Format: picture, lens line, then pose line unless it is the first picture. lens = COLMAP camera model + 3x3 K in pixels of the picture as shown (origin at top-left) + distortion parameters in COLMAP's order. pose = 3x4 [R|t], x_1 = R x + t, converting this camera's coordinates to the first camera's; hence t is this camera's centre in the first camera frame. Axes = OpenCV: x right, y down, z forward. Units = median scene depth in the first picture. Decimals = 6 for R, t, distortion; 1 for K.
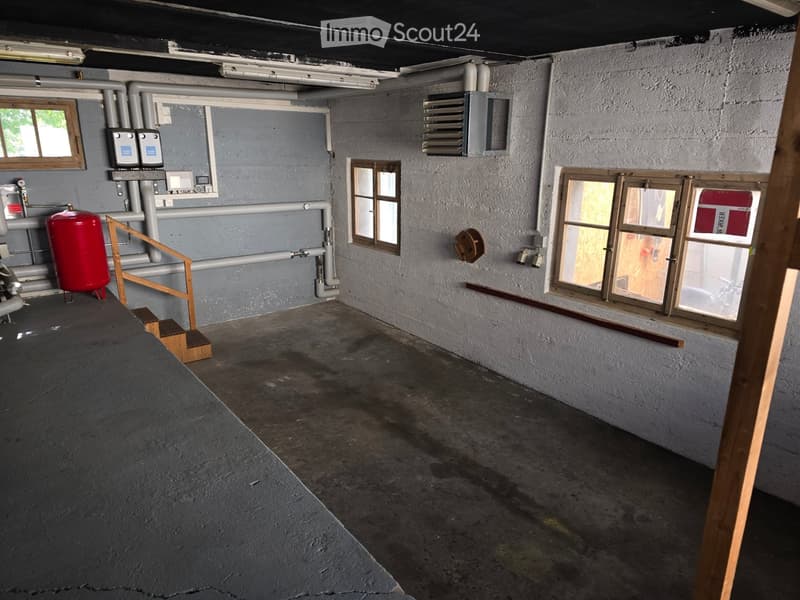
lens RADIAL K [[535.3, 0, 392.8], [0, 535.3, 297.5], [0, 0, 1]] dist [0.046065, -0.039264]
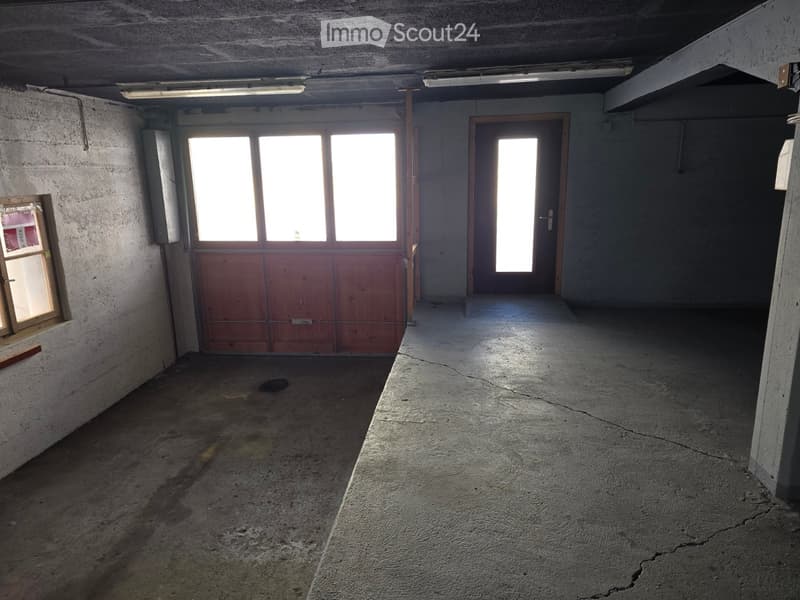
lens RADIAL K [[535.3, 0, 404.4], [0, 535.3, 300.3], [0, 0, 1]] dist [0.046065, -0.039264]
pose [[-0.730519, -0.145058, 0.667308, -0.683692], [0.203200, 0.886743, 0.415206, -0.283415], [-0.651960, 0.438913, -0.618307, 1.034094]]
